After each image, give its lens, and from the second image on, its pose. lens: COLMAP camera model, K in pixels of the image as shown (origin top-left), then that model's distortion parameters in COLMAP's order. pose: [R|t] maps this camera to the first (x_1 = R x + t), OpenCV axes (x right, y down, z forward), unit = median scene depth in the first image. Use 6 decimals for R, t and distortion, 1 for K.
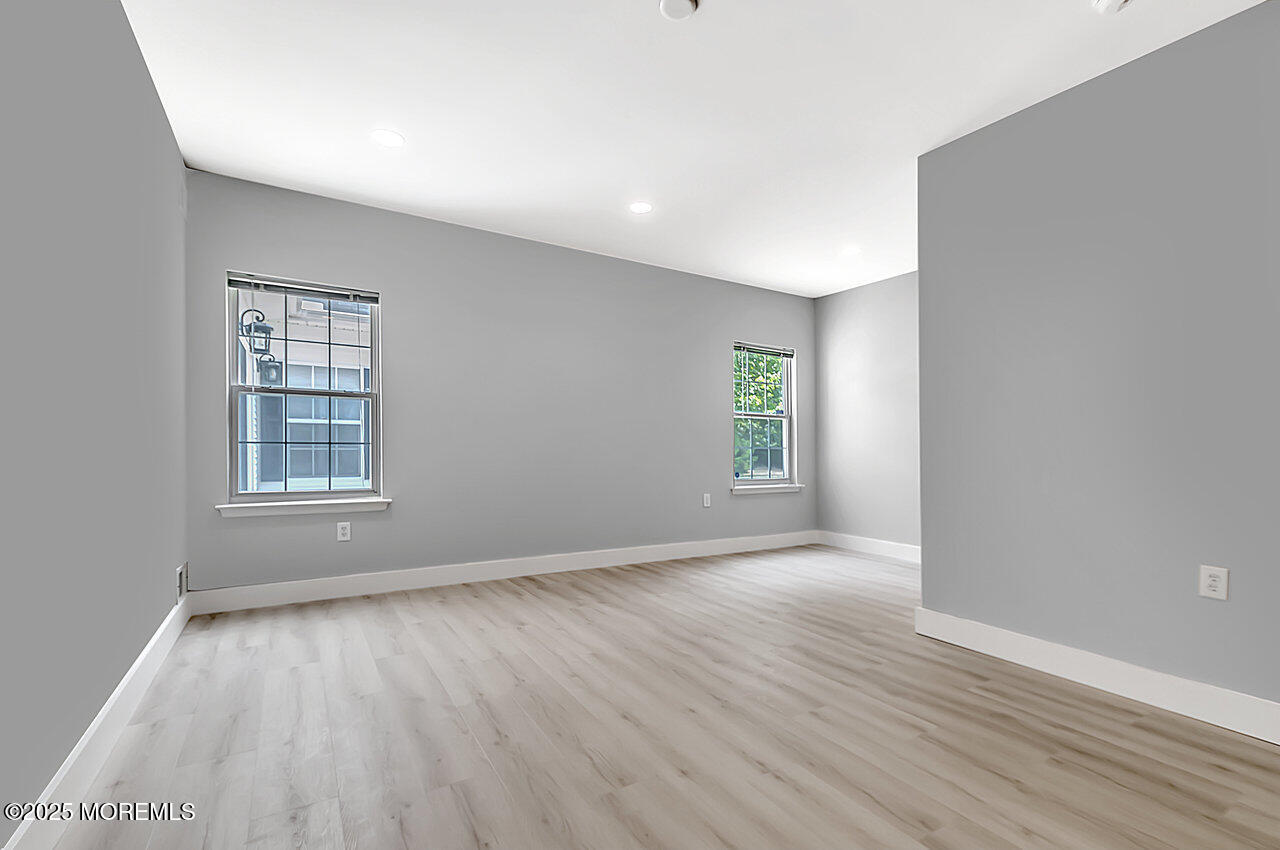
lens RADIAL K [[563.4, 0, 636.0], [0, 563.4, 435.9], [0, 0, 1]] dist [0.009718, -0.004919]
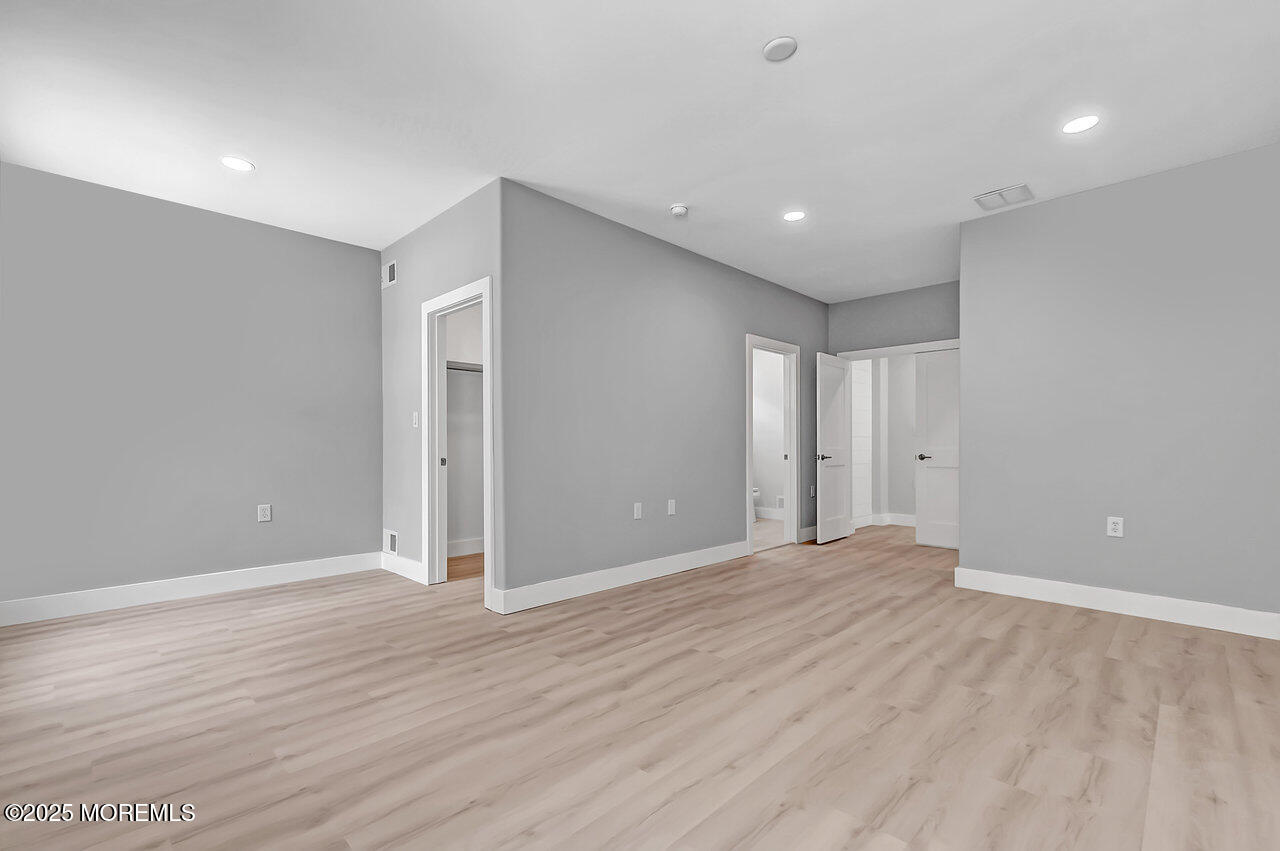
lens RADIAL K [[531.8, 0, 633.2], [0, 531.8, 436.1], [0, 0, 1]] dist [-0.000860, -0.000210]
pose [[-0.211650, 0.005650, 0.977329, -0.723122], [-0.017879, 0.999794, -0.009652, 0.001726], [-0.977182, -0.019516, -0.211505, 1.213575]]
